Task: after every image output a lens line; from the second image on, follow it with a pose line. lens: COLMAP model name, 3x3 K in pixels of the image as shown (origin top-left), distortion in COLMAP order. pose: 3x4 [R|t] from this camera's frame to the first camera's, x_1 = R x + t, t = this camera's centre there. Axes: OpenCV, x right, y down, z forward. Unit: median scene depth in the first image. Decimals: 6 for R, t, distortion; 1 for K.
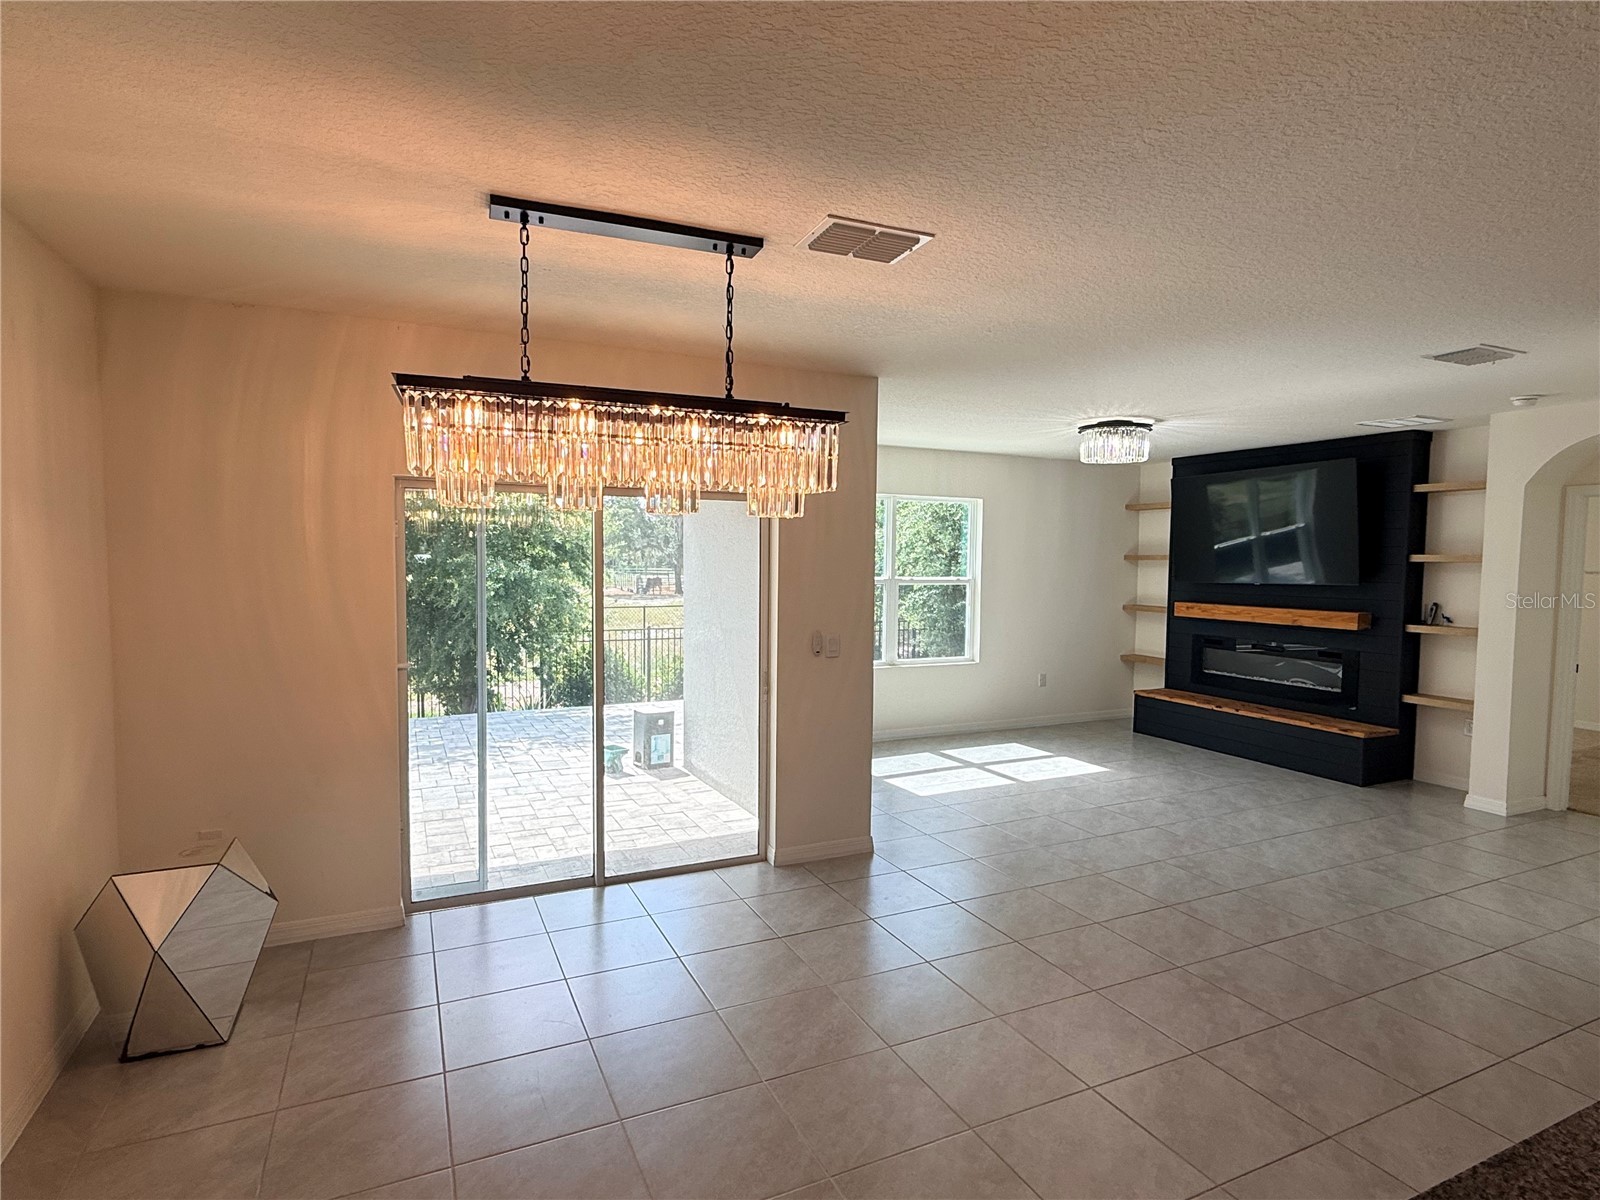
lens RADIAL K [[850.4, 0, 798.8], [0, 850.4, 607.2], [0, 0, 1]] dist [0.002630, 0.000713]
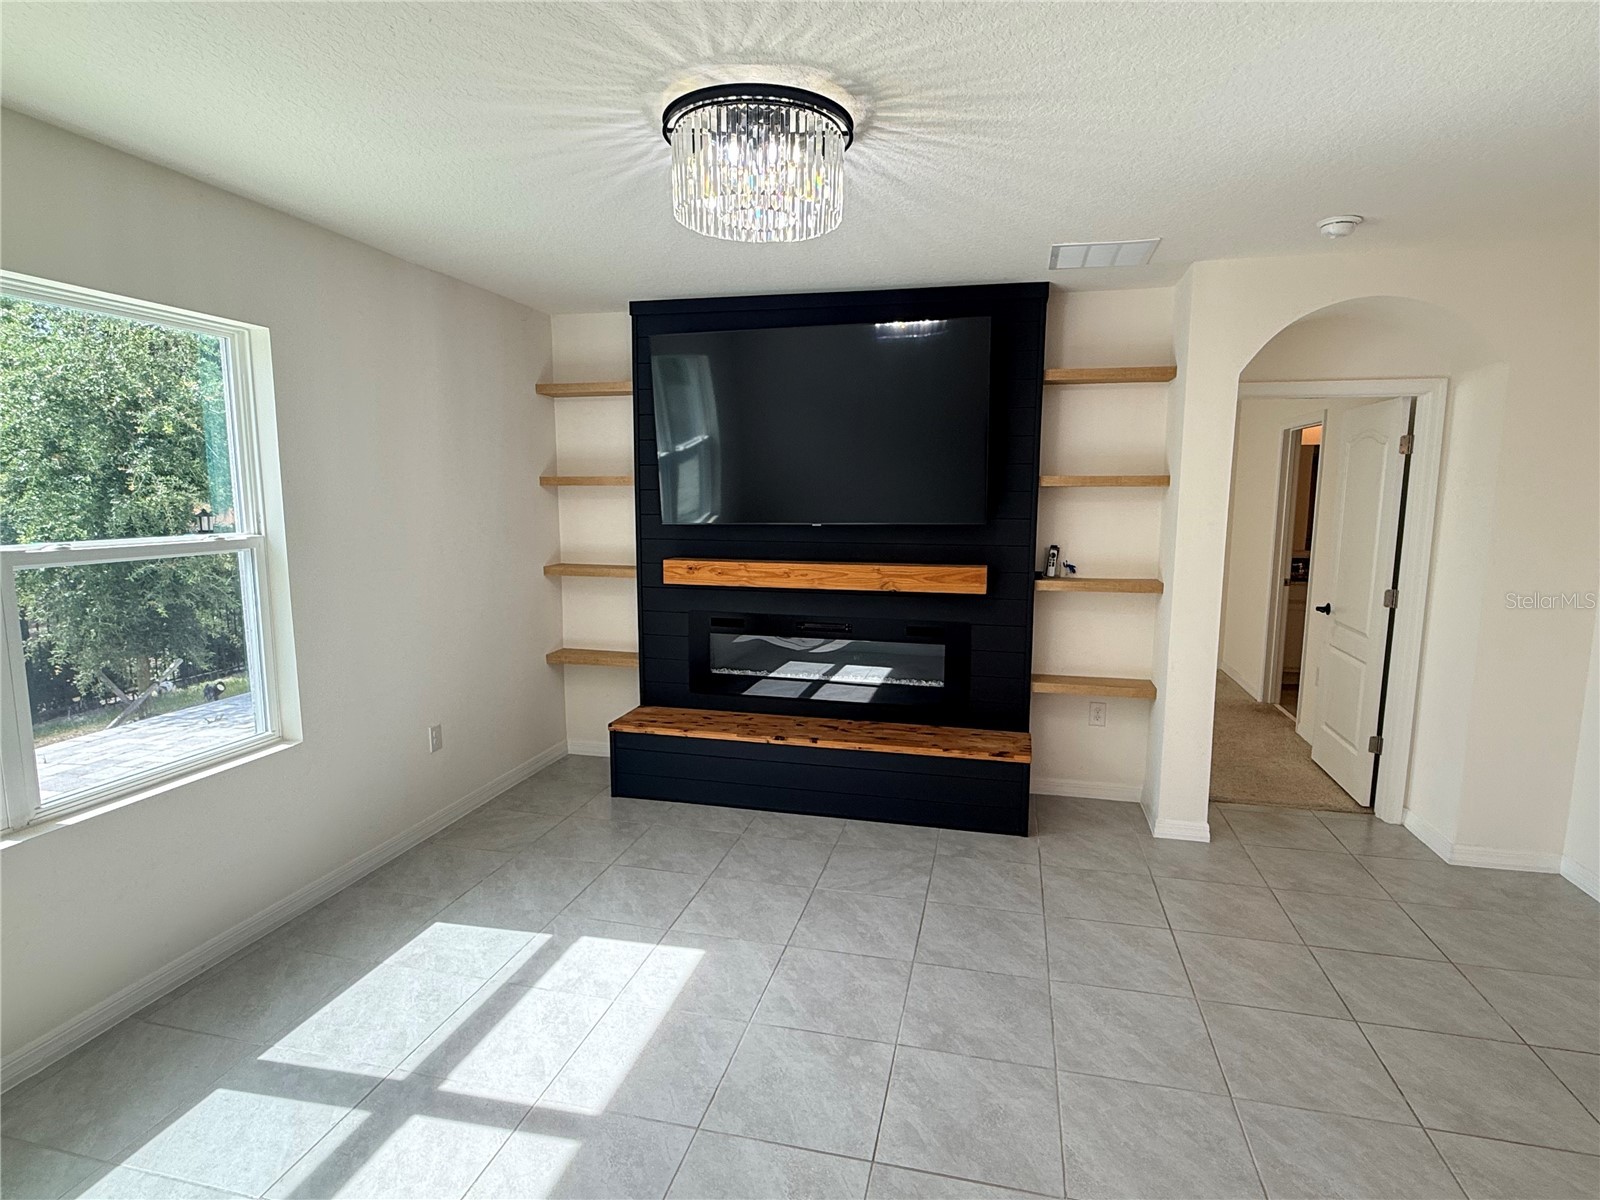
lens RADIAL K [[850.4, 0, 798.8], [0, 850.4, 607.2], [0, 0, 1]] dist [0.002630, 0.000713]
pose [[0.626838, -0.117817, 0.770190, 0.056598], [0.048120, 0.992468, 0.112656, -0.035075], [-0.777662, -0.033556, 0.627787, 0.582855]]
